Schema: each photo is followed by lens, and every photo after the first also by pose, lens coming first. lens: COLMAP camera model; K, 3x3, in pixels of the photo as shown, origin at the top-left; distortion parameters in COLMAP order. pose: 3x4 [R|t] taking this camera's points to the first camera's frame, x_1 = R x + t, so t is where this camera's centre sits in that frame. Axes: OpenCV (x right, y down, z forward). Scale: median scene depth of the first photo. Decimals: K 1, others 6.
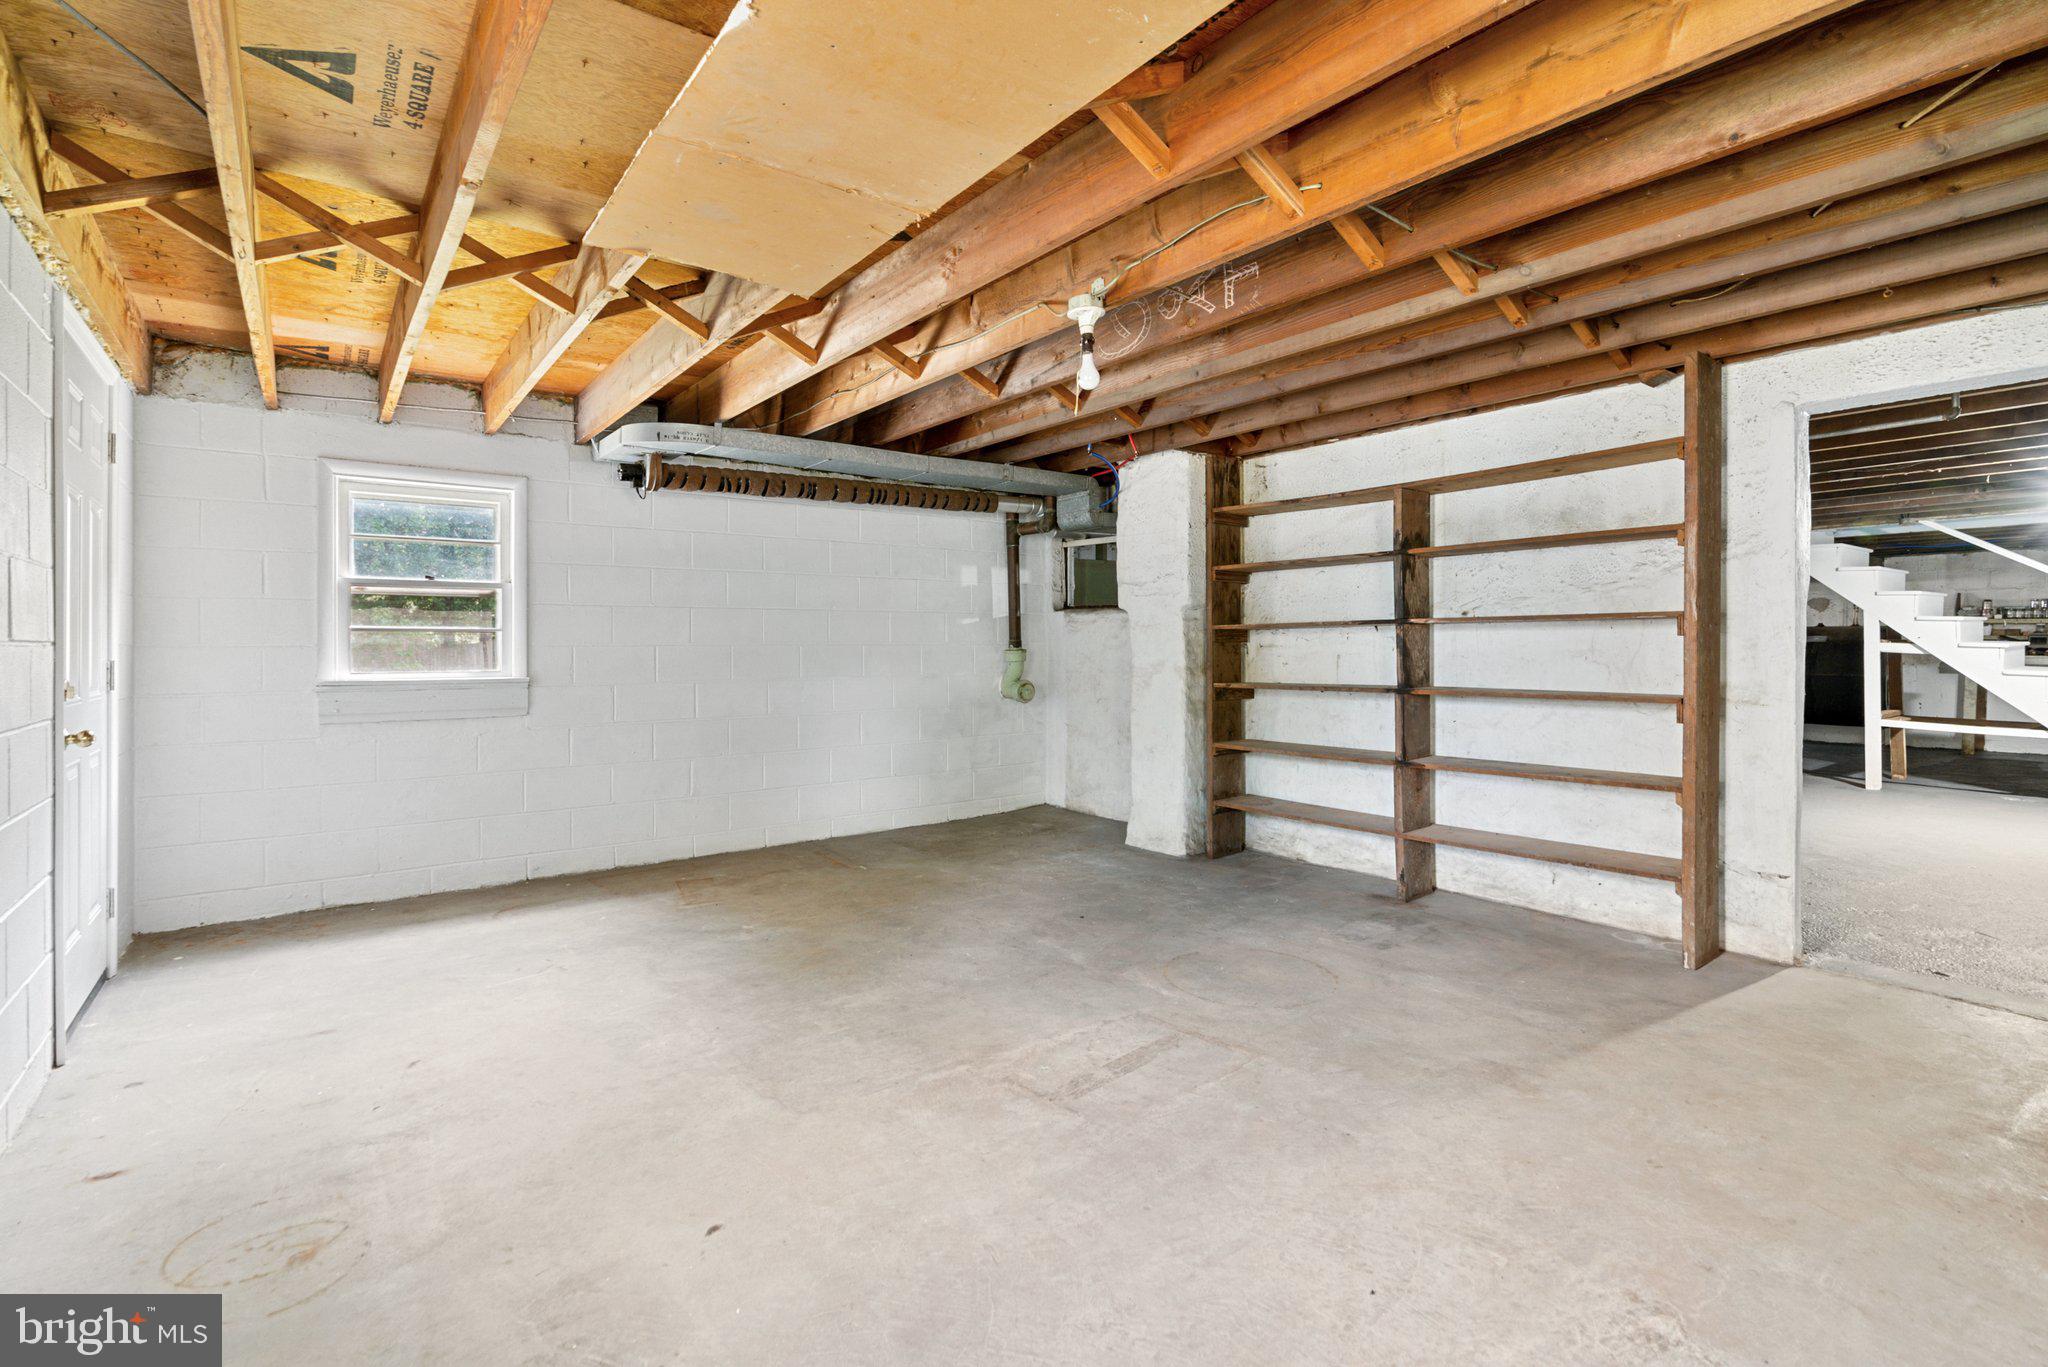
lens RADIAL K [[946.2, 0, 1016.6], [0, 946.2, 666.1], [0, 0, 1]] dist [-0.005667, 0.004191]
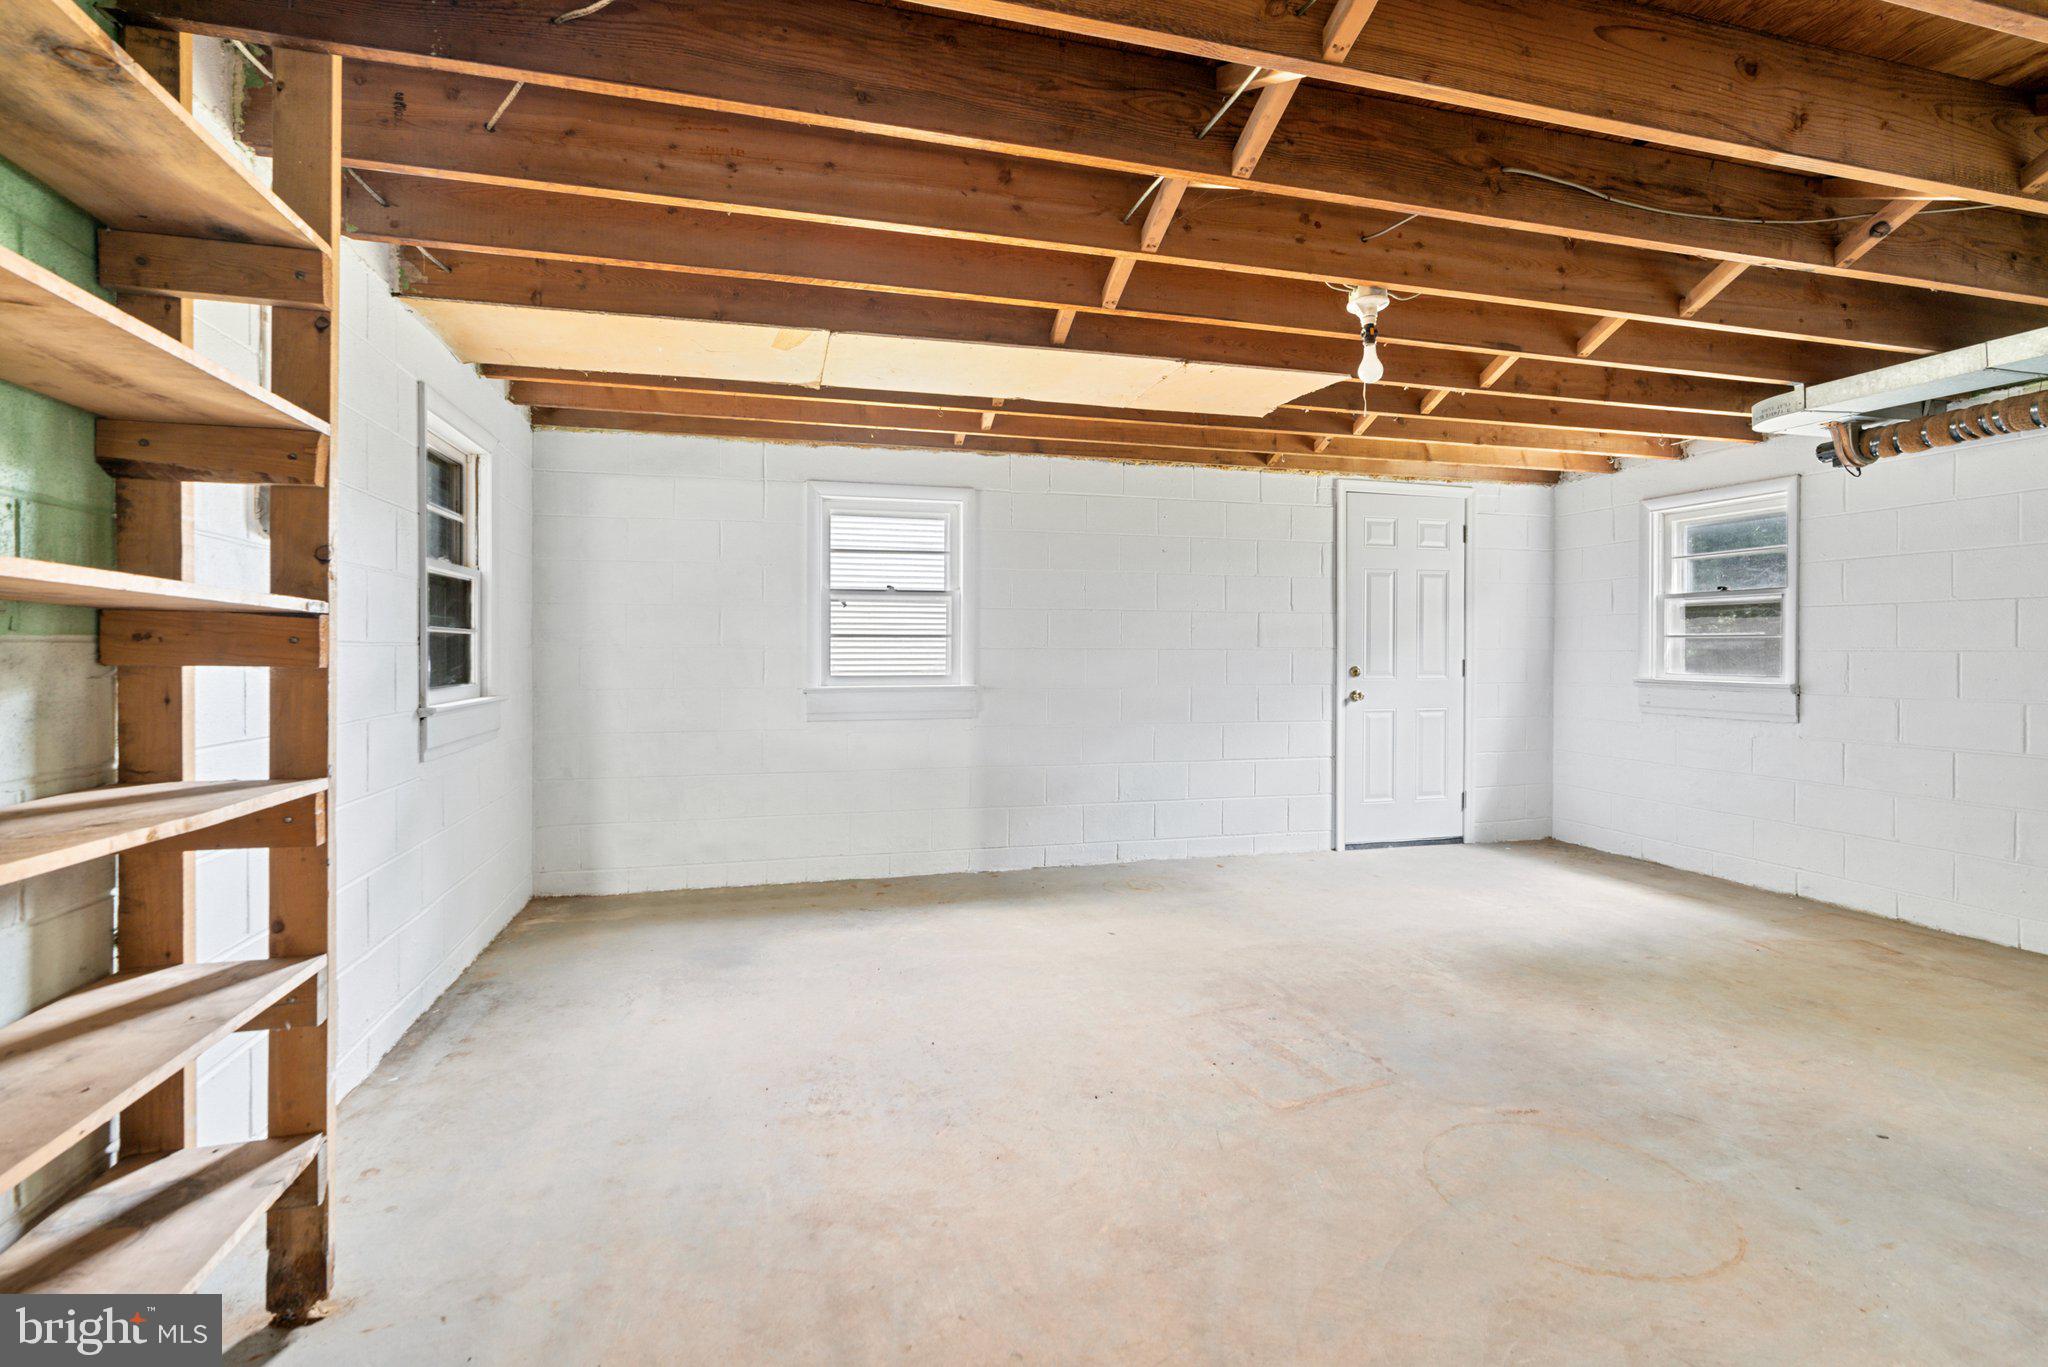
lens RADIAL K [[946.2, 0, 1020.5], [0, 946.2, 664.5], [0, 0, 1]] dist [-0.005667, 0.004191]
pose [[-0.370144, 0.014439, -0.928862, 1.109601], [-0.020779, 0.999500, 0.023818, -0.022304], [0.928742, 0.028117, -0.369659, 1.044724]]
